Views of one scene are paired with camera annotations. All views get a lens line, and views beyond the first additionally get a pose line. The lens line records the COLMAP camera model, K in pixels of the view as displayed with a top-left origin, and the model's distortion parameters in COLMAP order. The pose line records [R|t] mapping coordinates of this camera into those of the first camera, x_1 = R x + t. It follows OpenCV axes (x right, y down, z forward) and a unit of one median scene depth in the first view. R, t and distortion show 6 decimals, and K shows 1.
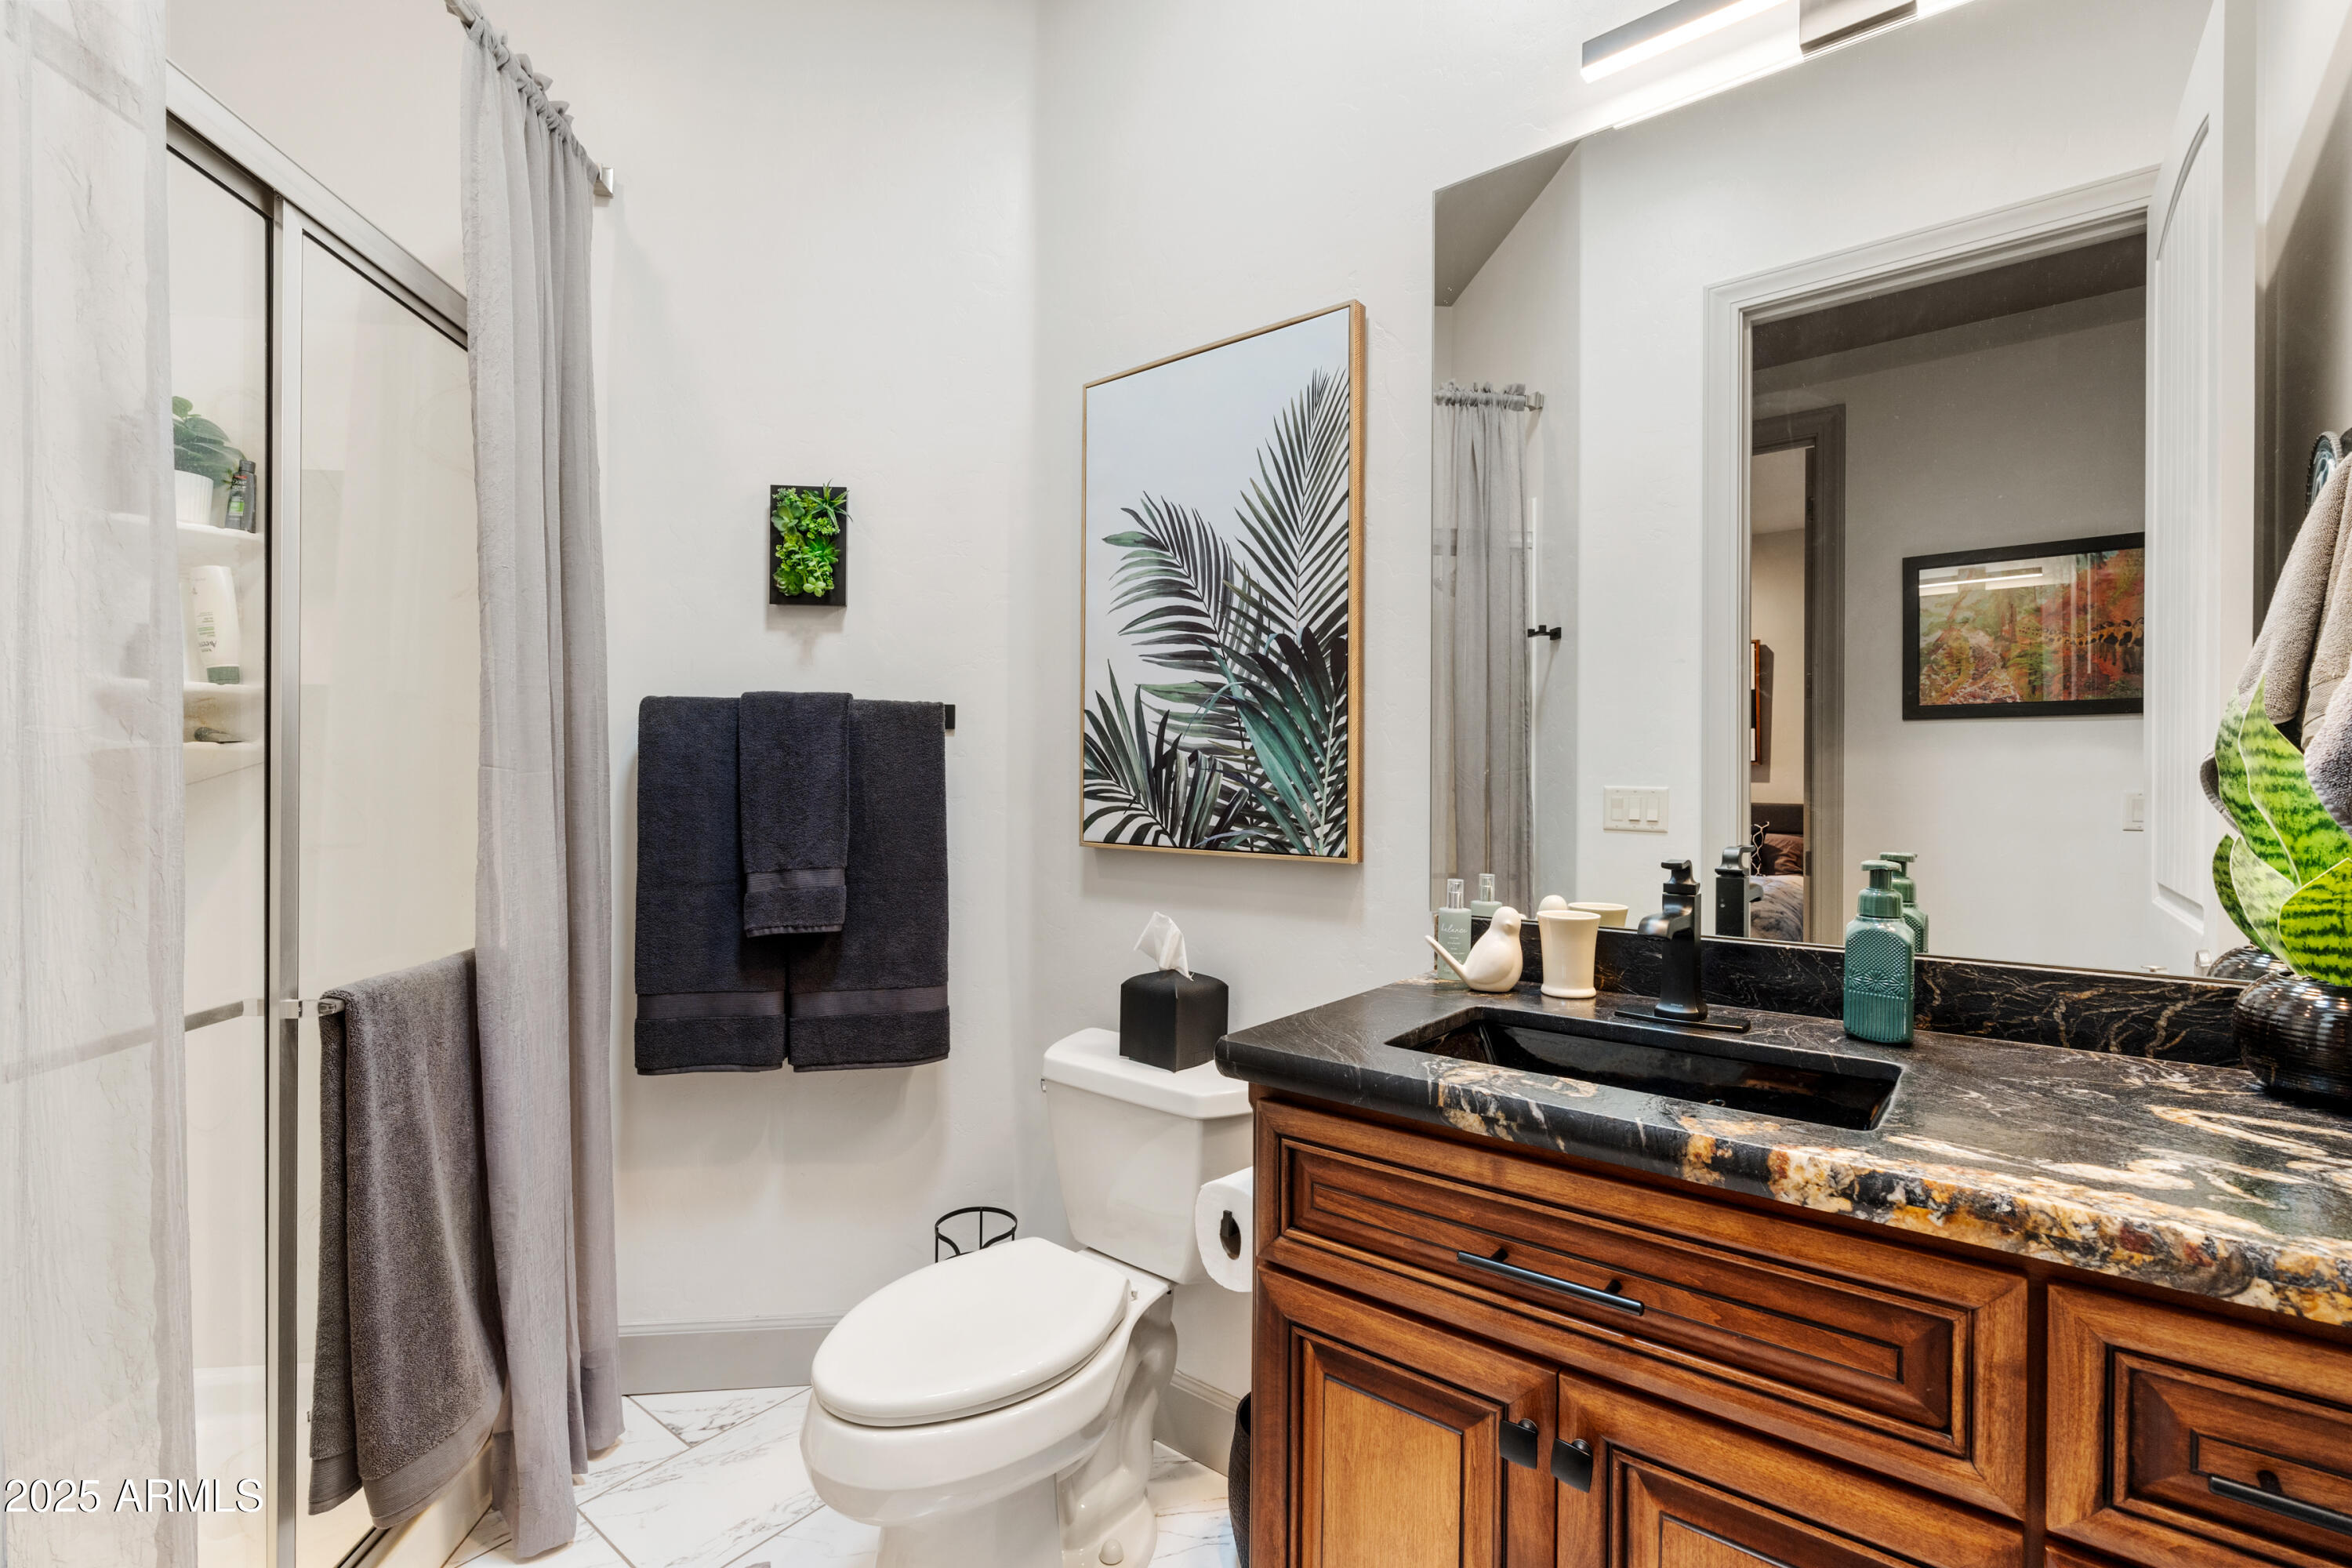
lens RADIAL K [[1050.7, 0, 1178.0], [0, 1050.7, 788.0], [0, 0, 1]] dist [-0.011604, 0.002840]
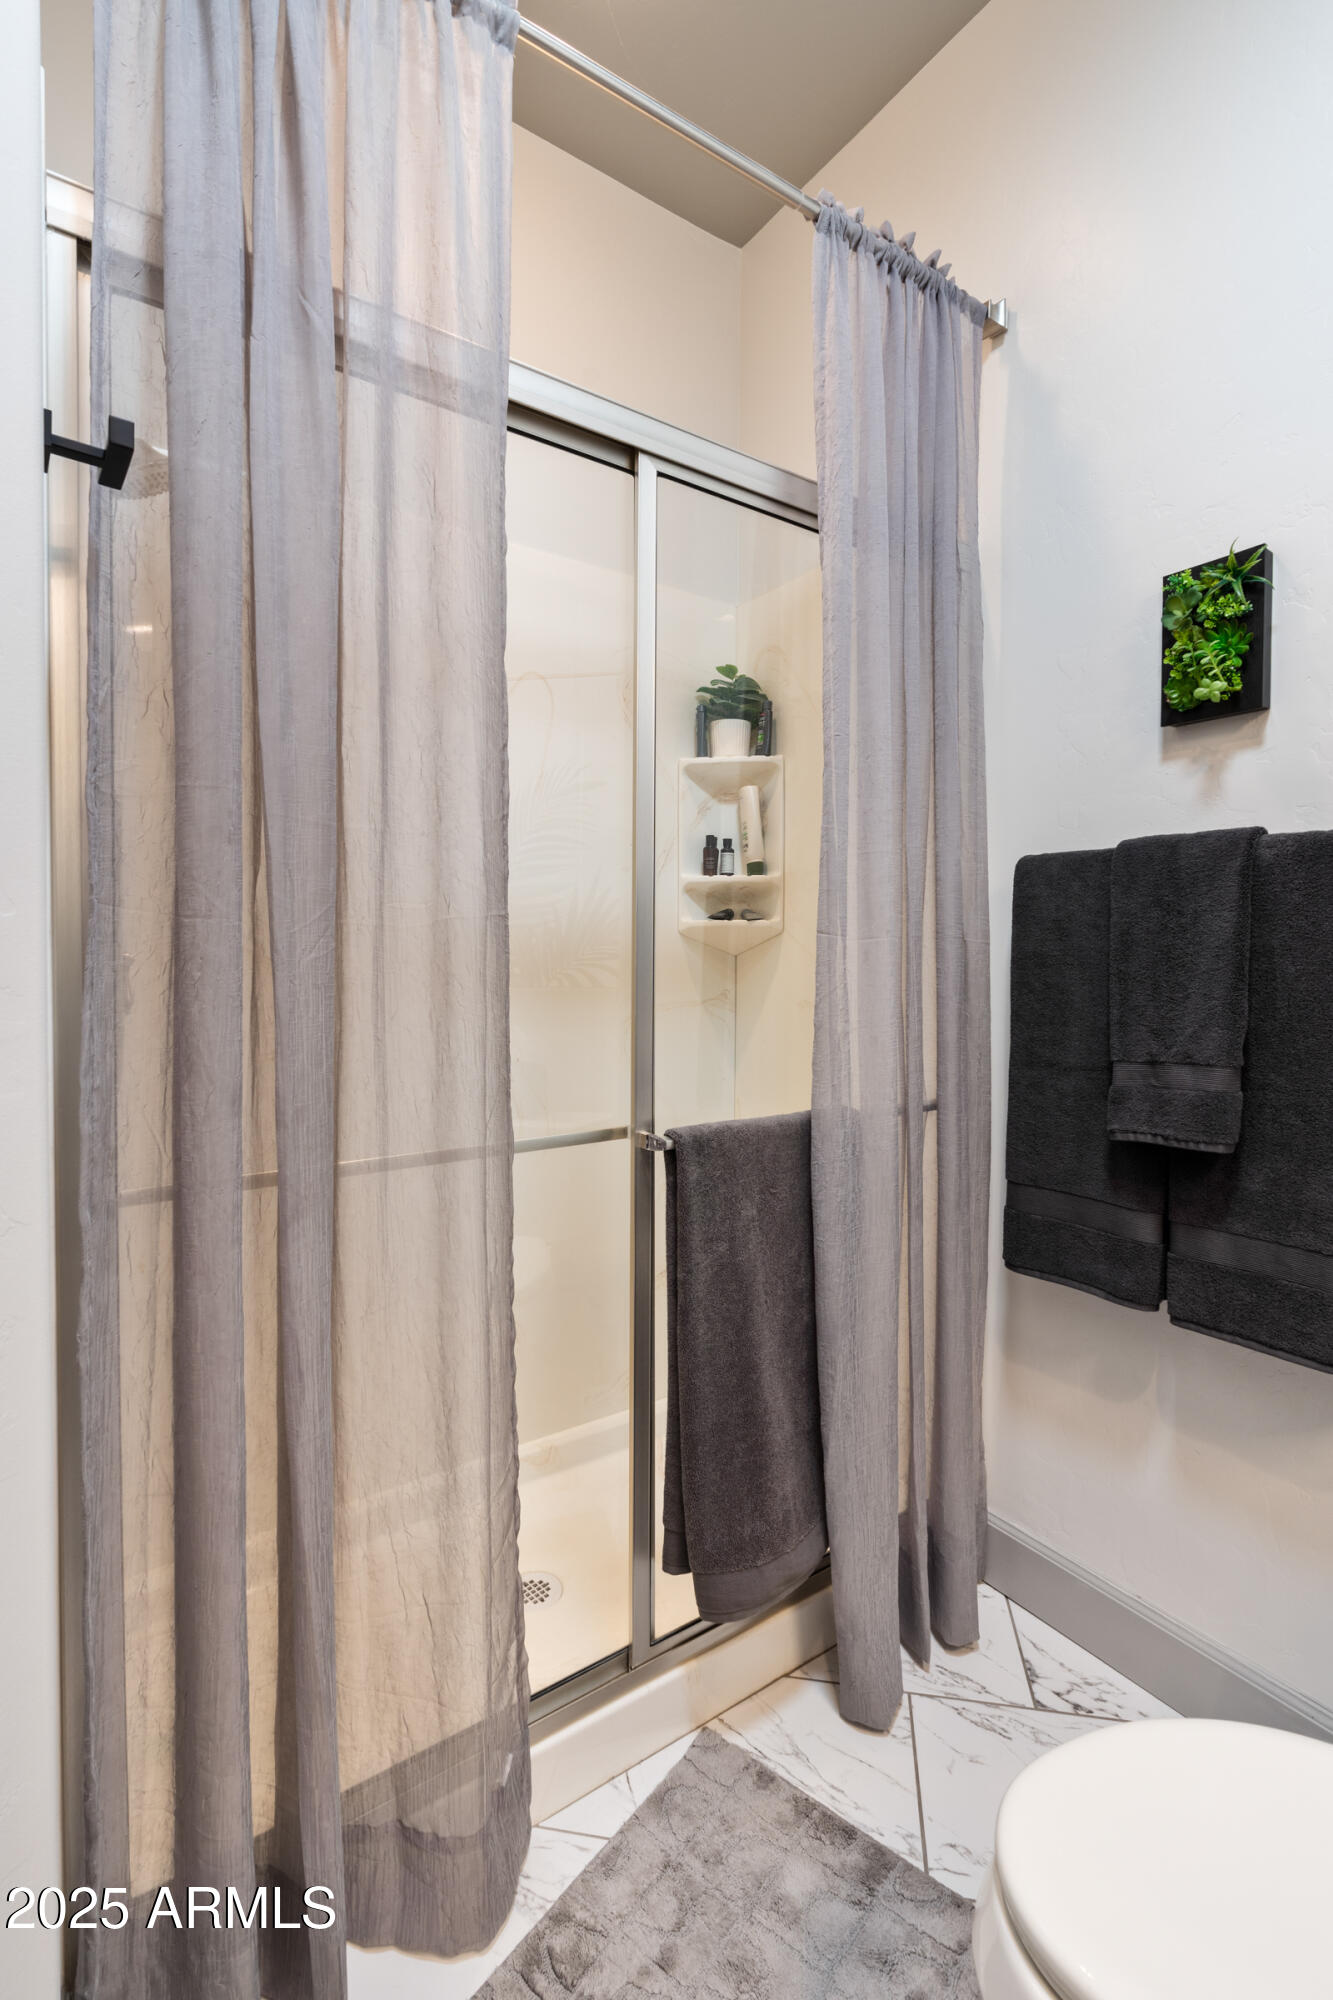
lens RADIAL K [[893.4, 0, 722.4], [0, 893.4, 967.4], [0, 0, 1]] dist [-0.011604, 0.002840]
pose [[0.484439, 0.014953, -0.874697, 0.046656], [-0.010709, 0.999880, 0.011163, 0.003745], [0.874760, 0.003959, 0.484541, 0.394588]]
